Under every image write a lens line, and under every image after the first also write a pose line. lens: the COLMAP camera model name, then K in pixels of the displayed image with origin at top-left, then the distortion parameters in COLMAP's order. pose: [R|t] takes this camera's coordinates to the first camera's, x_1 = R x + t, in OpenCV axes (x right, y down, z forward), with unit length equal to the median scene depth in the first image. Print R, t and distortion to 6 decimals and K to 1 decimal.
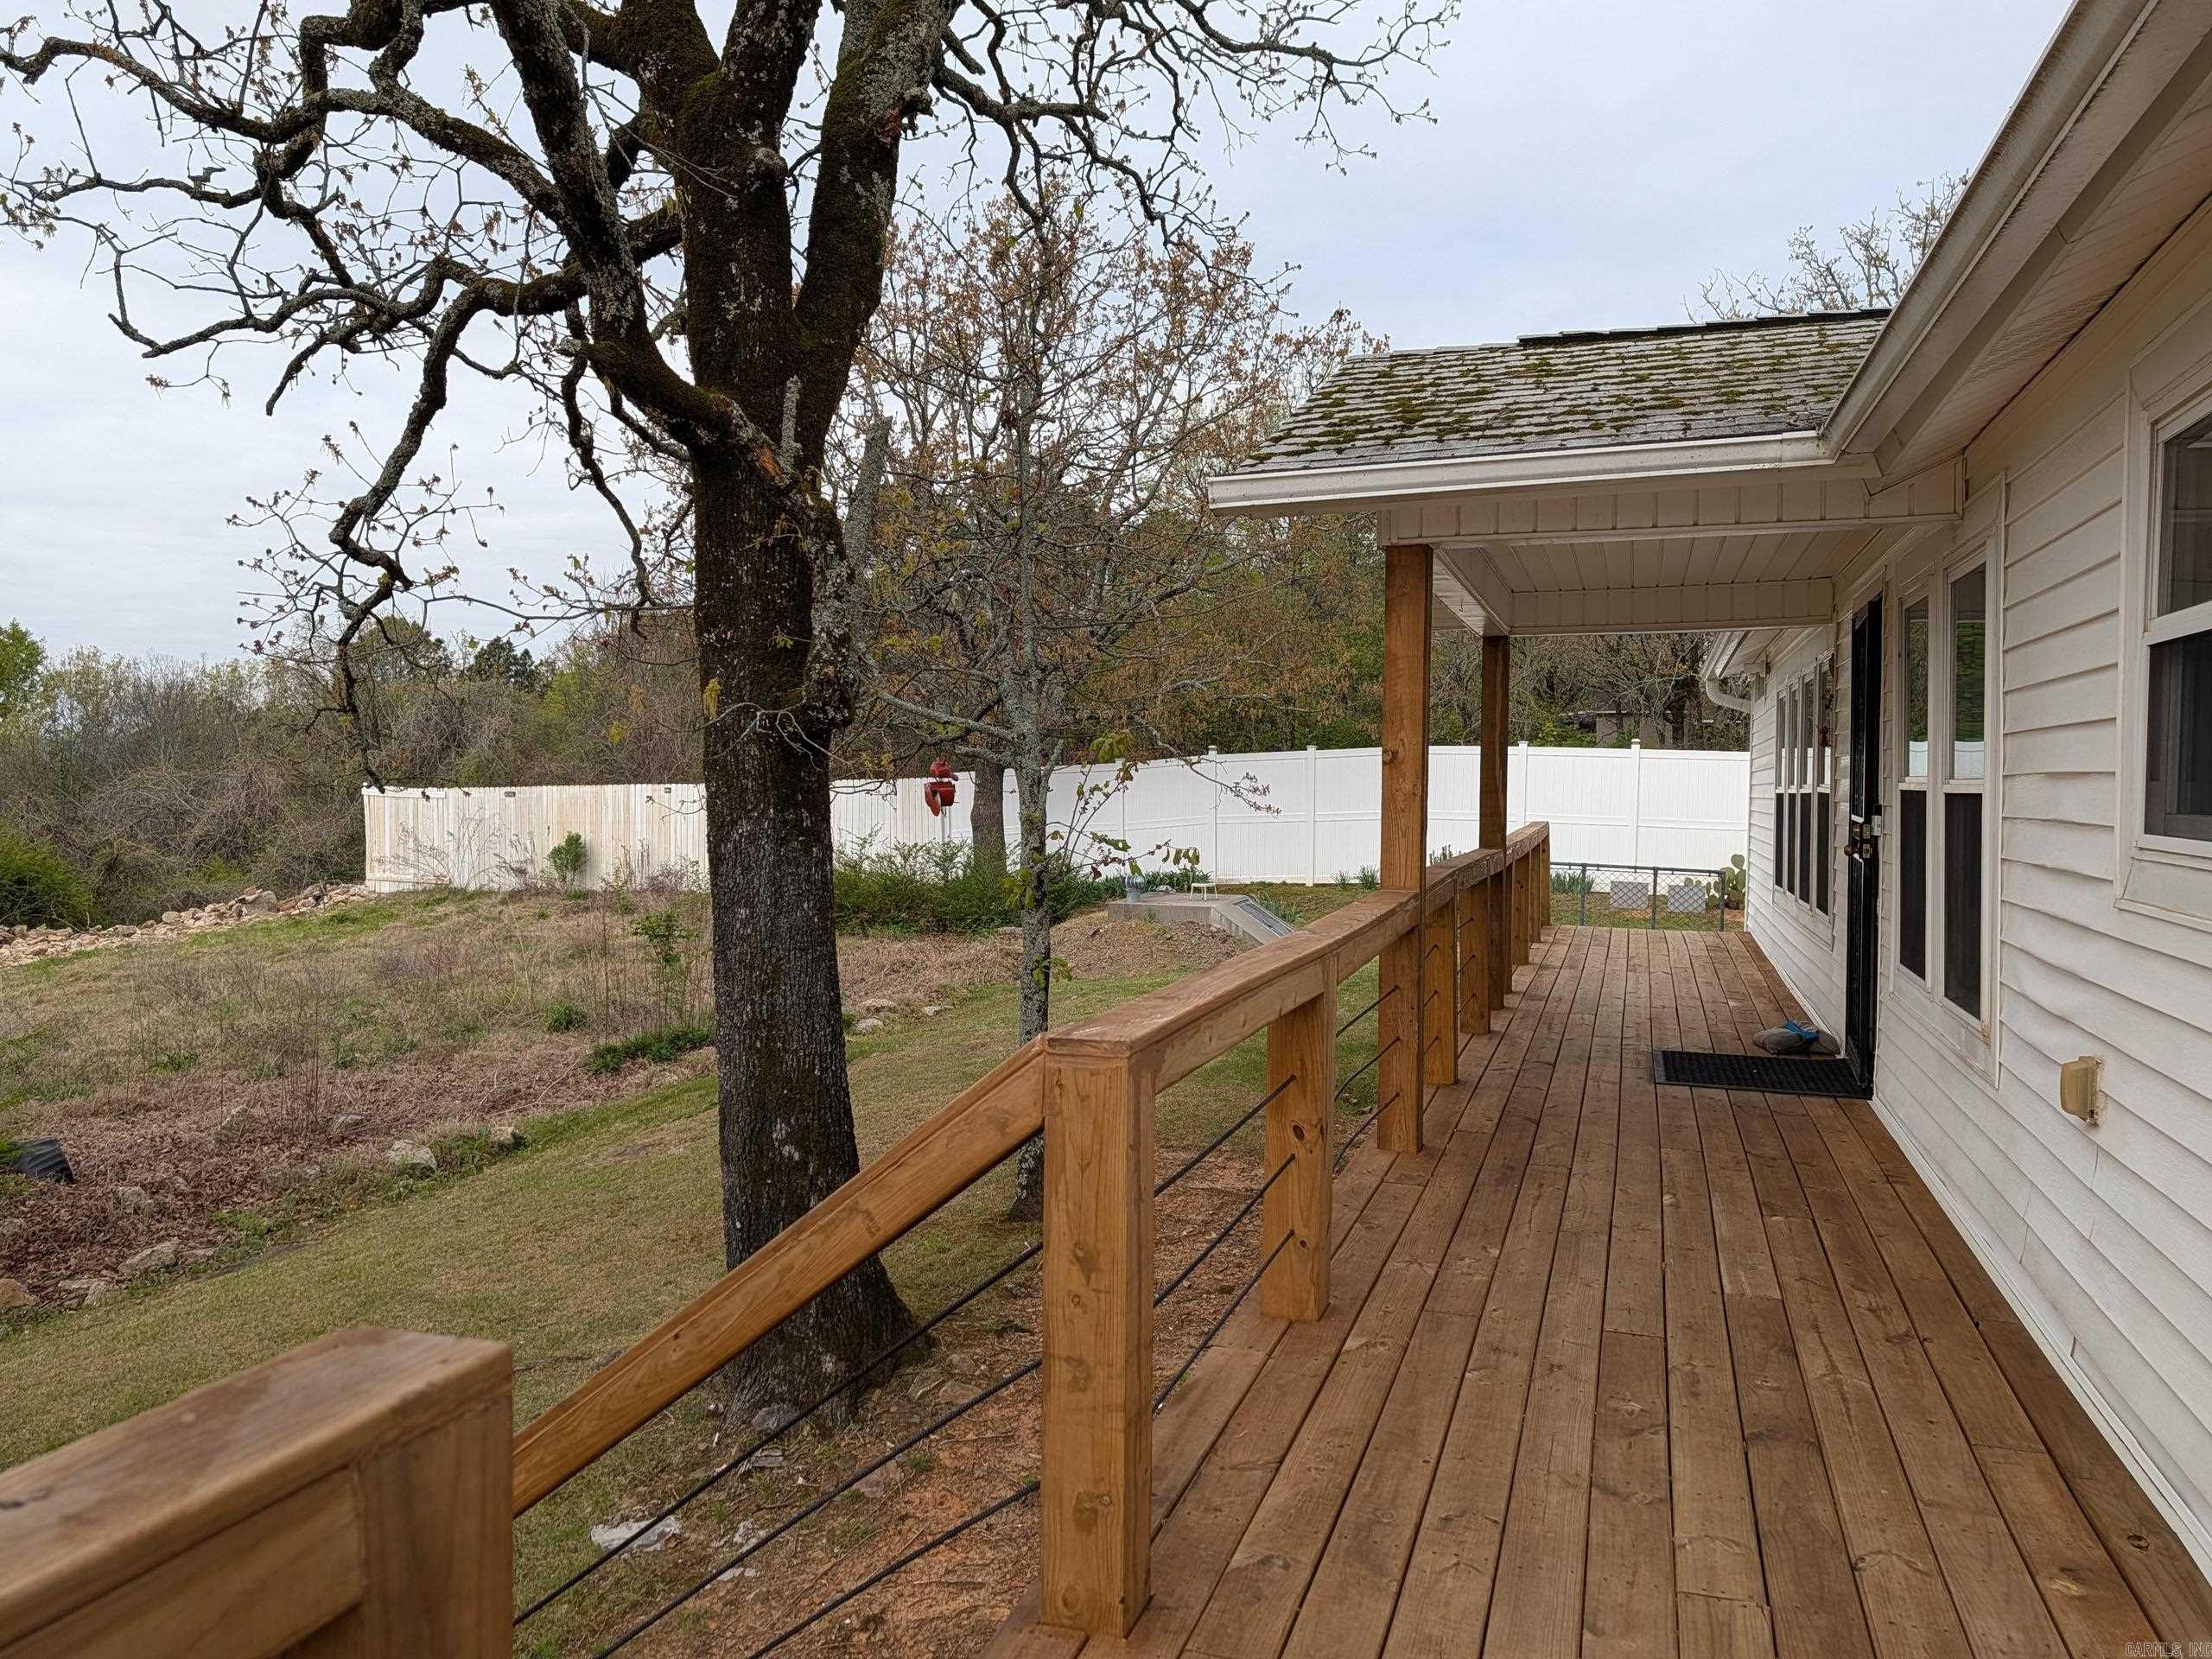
lens RADIAL K [[1581.1, 0, 1078.4], [0, 1581.1, 840.1], [0, 0, 1]] dist [0.016171, -0.011381]
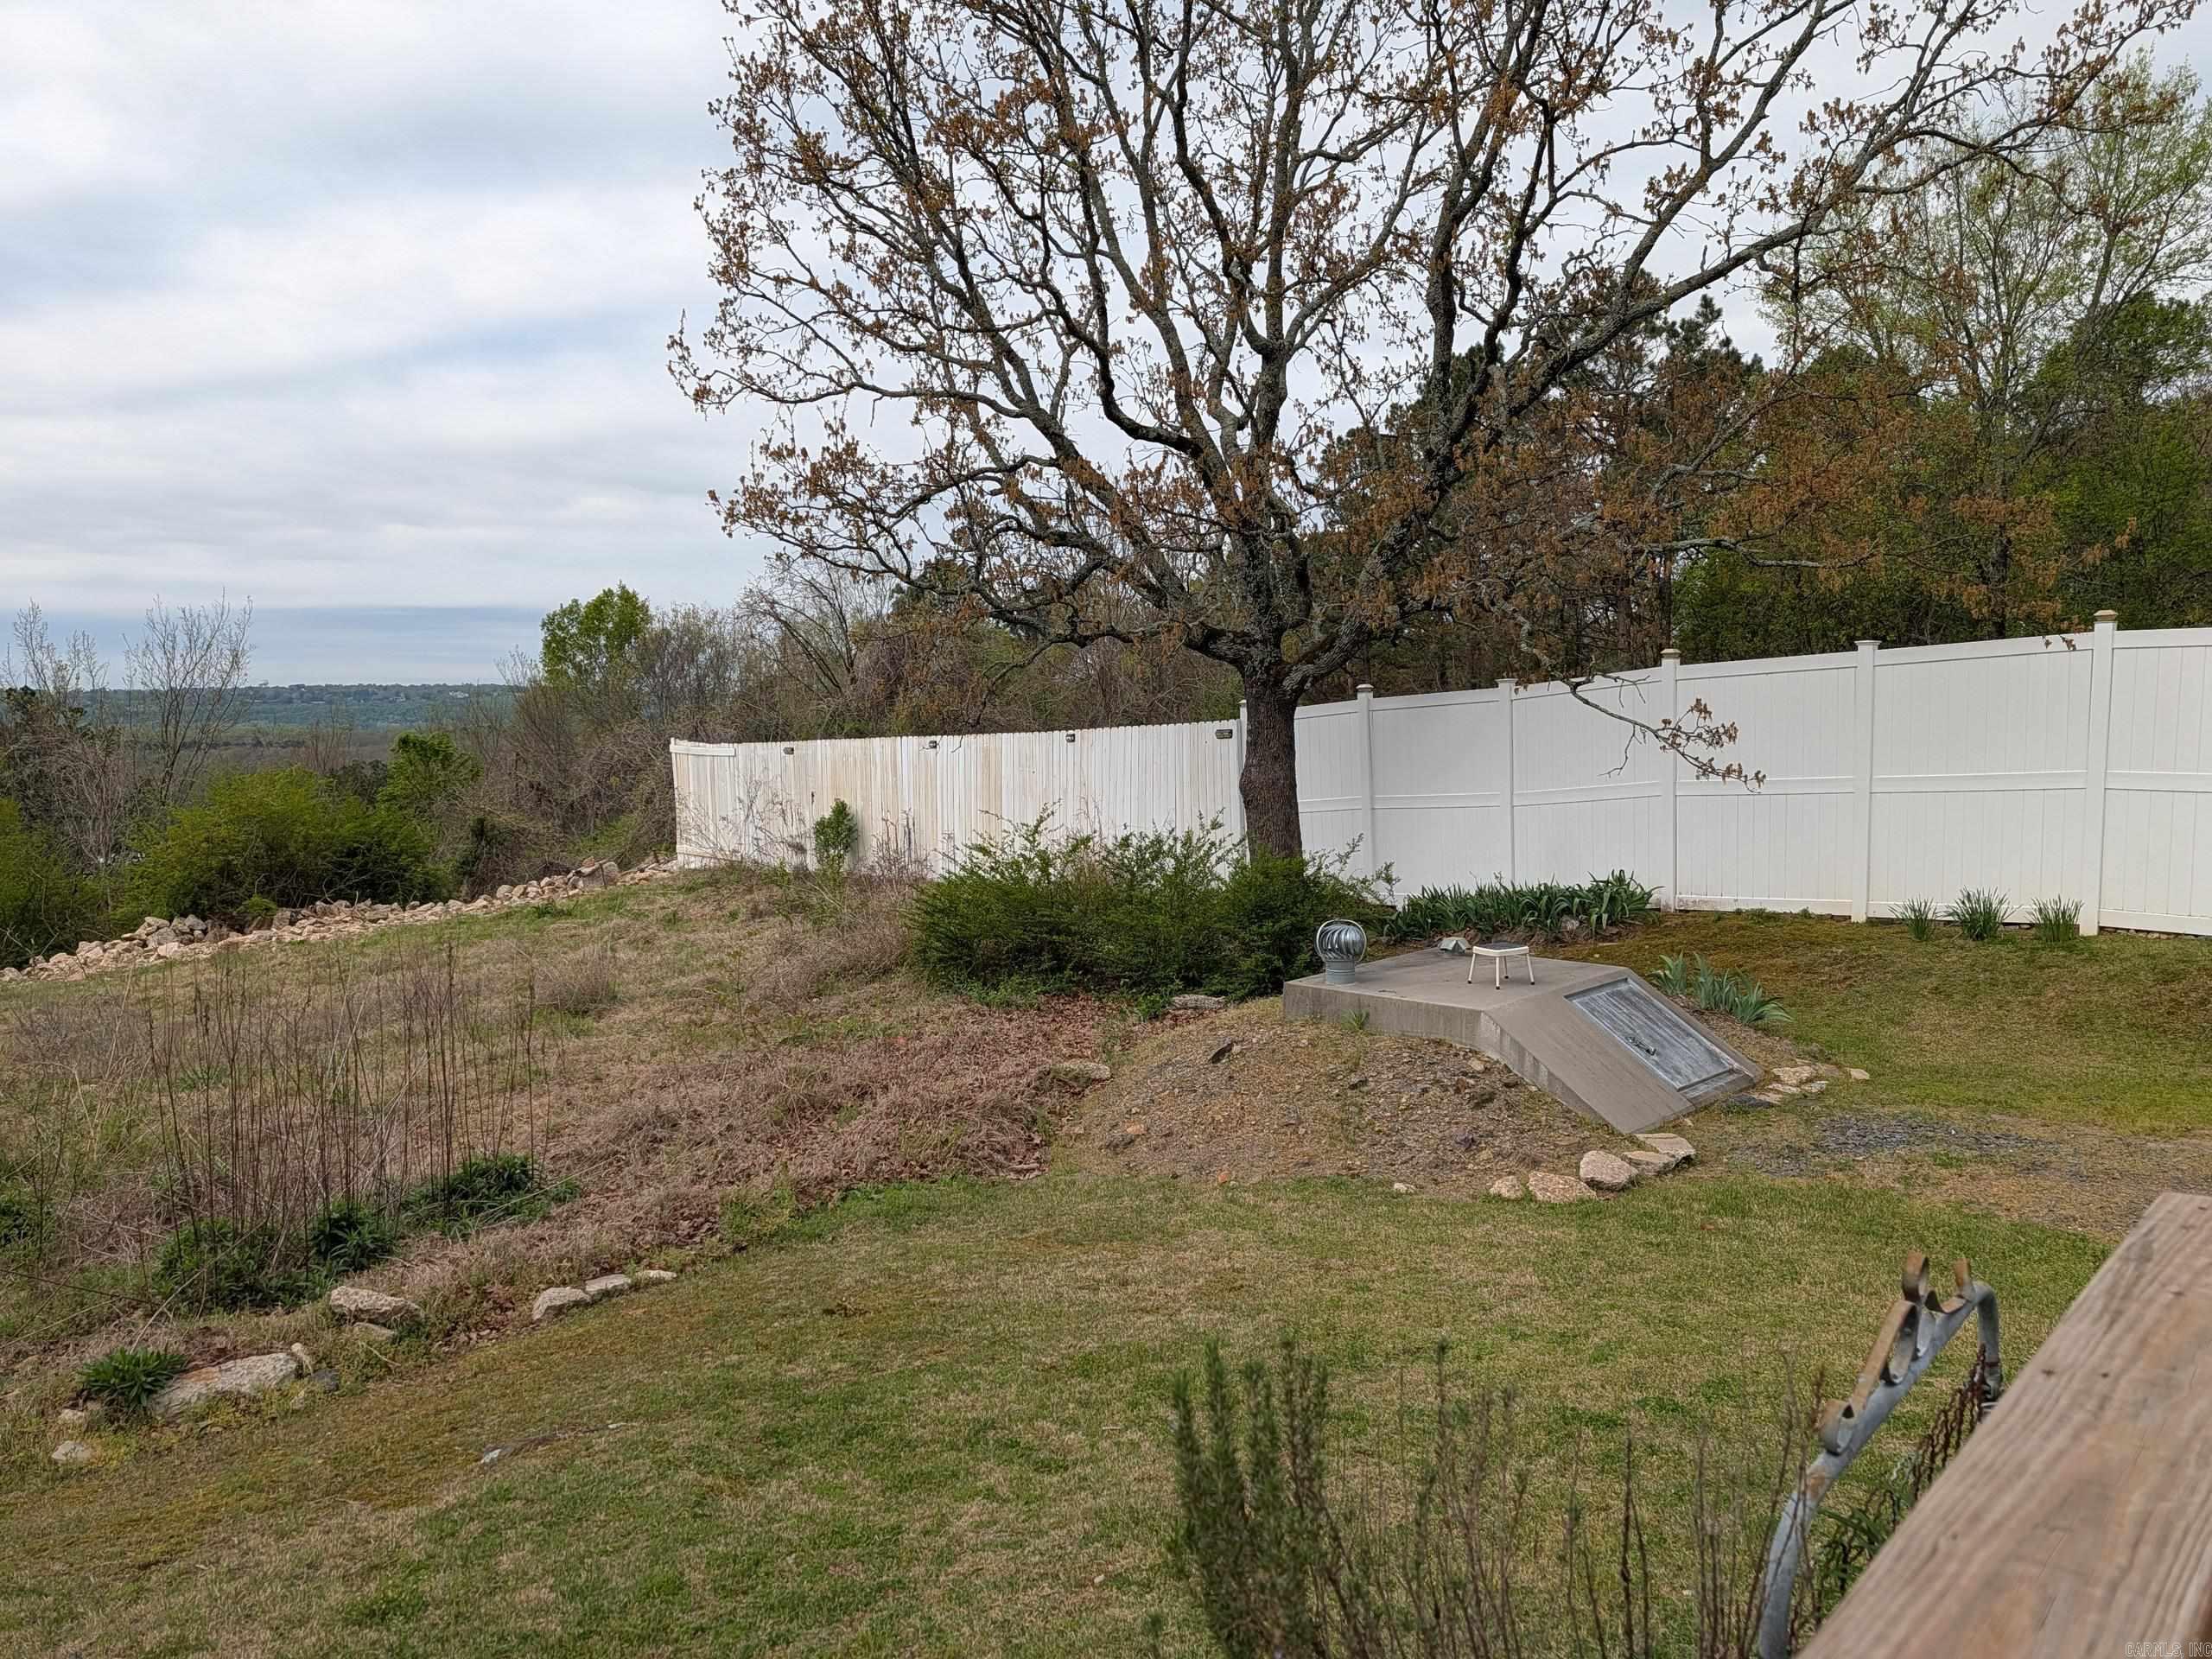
lens RADIAL K [[1581.1, 0, 1078.4], [0, 1581.1, 840.1], [0, 0, 1]] dist [0.016171, -0.011381]
pose [[0.905943, 0.009957, -0.423284, 0.108617], [0.008056, 0.999137, 0.040744, -0.015566], [0.423324, -0.040322, 0.905081, 0.354872]]
